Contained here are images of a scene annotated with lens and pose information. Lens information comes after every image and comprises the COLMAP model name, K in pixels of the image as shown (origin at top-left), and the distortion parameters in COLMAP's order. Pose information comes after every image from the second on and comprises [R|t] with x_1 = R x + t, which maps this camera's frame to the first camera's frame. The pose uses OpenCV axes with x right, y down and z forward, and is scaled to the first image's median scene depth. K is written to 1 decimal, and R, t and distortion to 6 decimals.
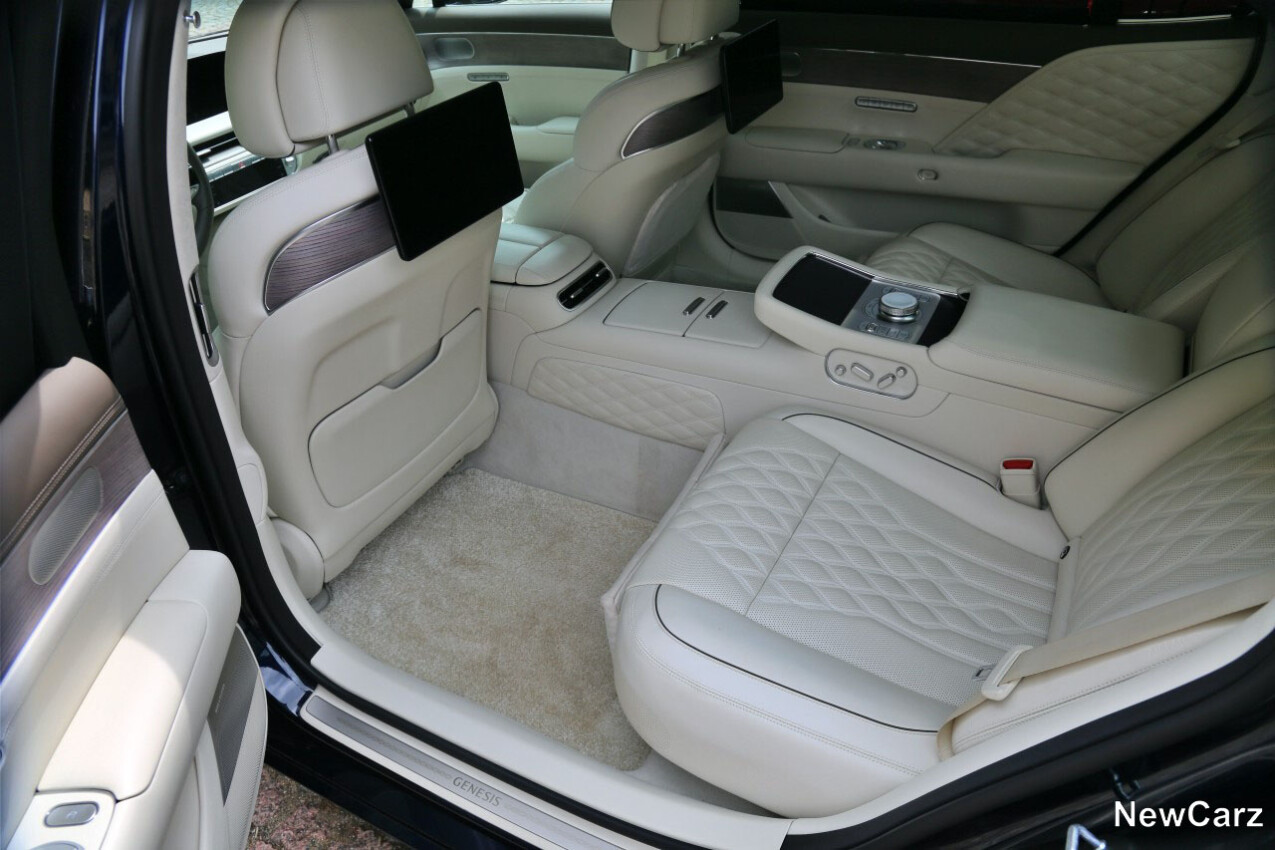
lens RADIAL K [[890.4, 0, 637.5], [0, 890.4, 425.0], [0, 0, 1]] dist [-0.098895, 0.043578]
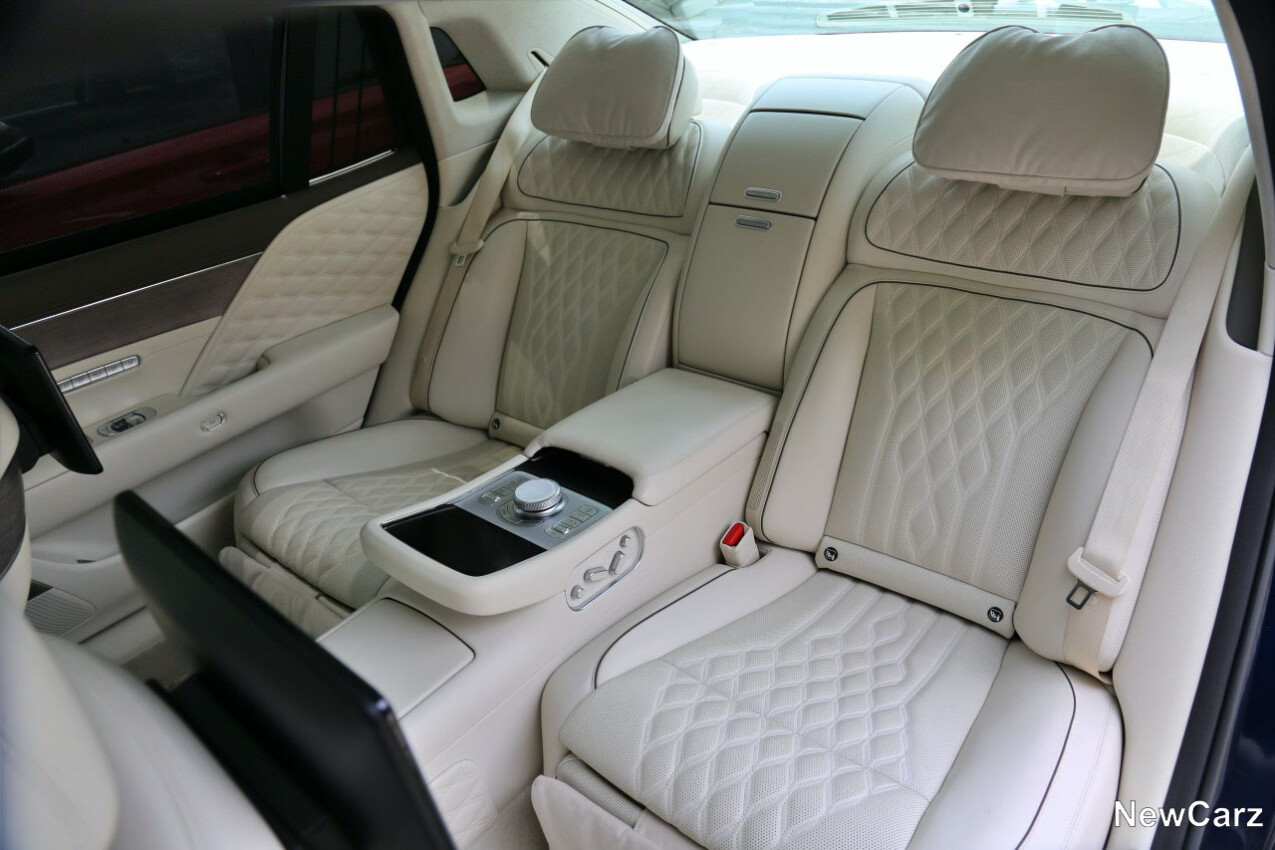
lens RADIAL K [[890.4, 0, 637.5], [0, 890.4, 425.0], [0, 0, 1]] dist [-0.098895, 0.043578]
pose [[0.177038, -0.417932, 0.891061, -0.333354], [0.612421, 0.755514, 0.232680, -0.269909], [-0.770453, 0.504511, 0.389705, 0.476563]]
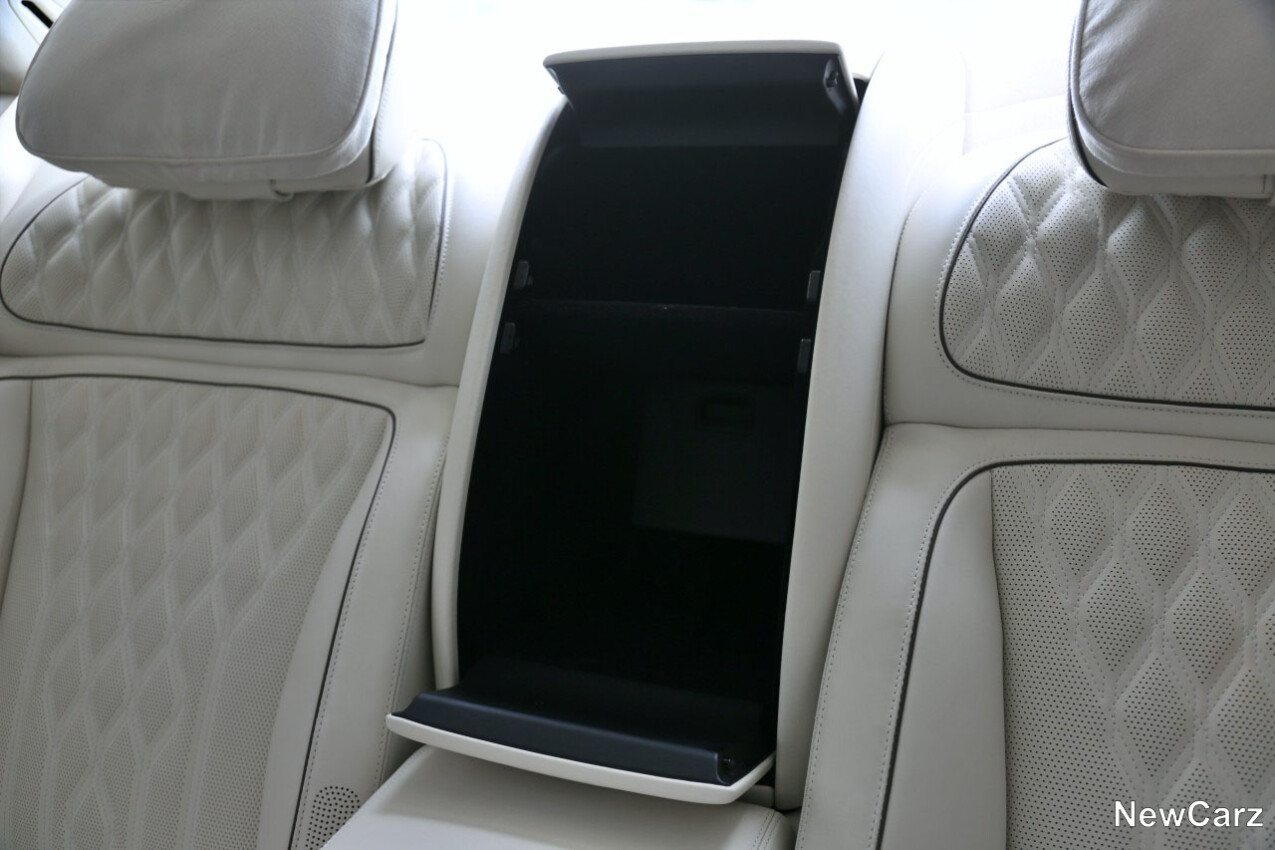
lens RADIAL K [[991.5, 0, 637.5], [0, 991.5, 425.0], [0, 0, 1]] dist [-0.077347, 0.057658]
pose [[-0.176141, -0.260409, 0.949295, 0.166650], [0.602018, 0.734497, 0.313190, -0.241418], [-0.778812, 0.626659, 0.027396, 0.630985]]
